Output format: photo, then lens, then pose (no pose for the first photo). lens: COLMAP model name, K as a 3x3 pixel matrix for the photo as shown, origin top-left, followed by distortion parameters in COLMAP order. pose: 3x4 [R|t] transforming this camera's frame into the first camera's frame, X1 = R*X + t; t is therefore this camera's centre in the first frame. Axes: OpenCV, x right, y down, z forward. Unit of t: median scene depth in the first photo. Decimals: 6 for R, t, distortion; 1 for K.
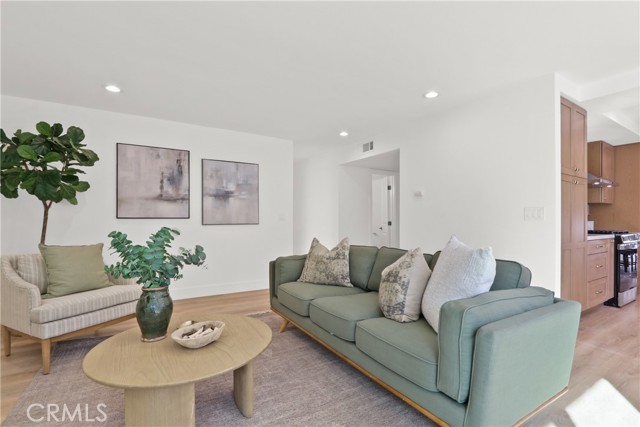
lens RADIAL K [[296.5, 0, 322.0], [0, 296.5, 216.8], [0, 0, 1]] dist [-0.018657, 0.002597]
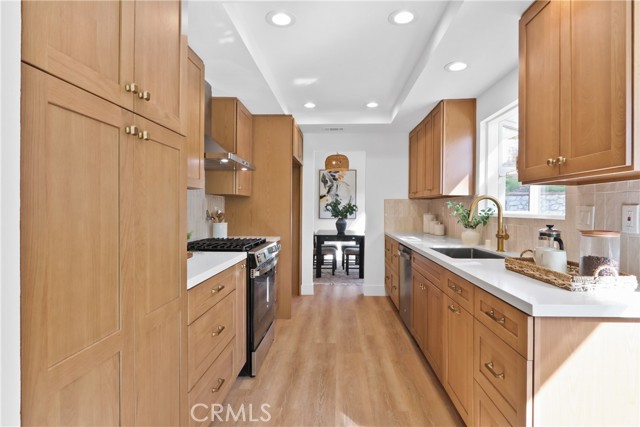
lens RADIAL K [[335.1, 0, 321.3], [0, 335.1, 210.9], [0, 0, 1]] dist [-0.030715, 0.000310]
pose [[0.574114, -0.013652, 0.818662, 0.513281], [-0.002457, 0.999828, 0.018397, -0.029396], [-0.818772, -0.012573, 0.573981, 0.470485]]
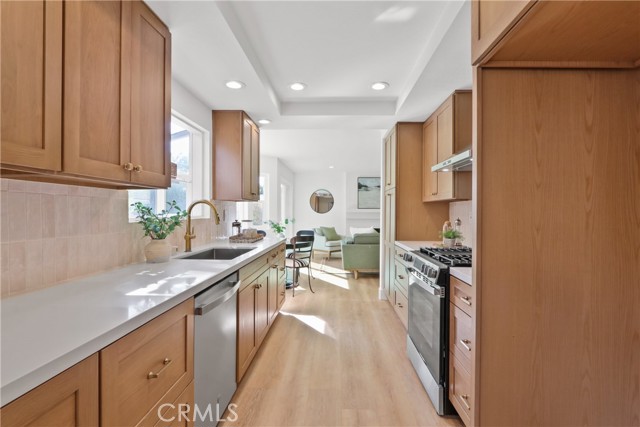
lens RADIAL K [[296.5, 0, 321.3], [0, 296.5, 213.2], [0, 0, 1]] dist [-0.018657, 0.002597]
pose [[-0.571576, -0.010813, -0.820478, 1.717215], [-0.005454, 0.999941, -0.009378, -0.014767], [0.820531, -0.000886, -0.571601, 1.215417]]
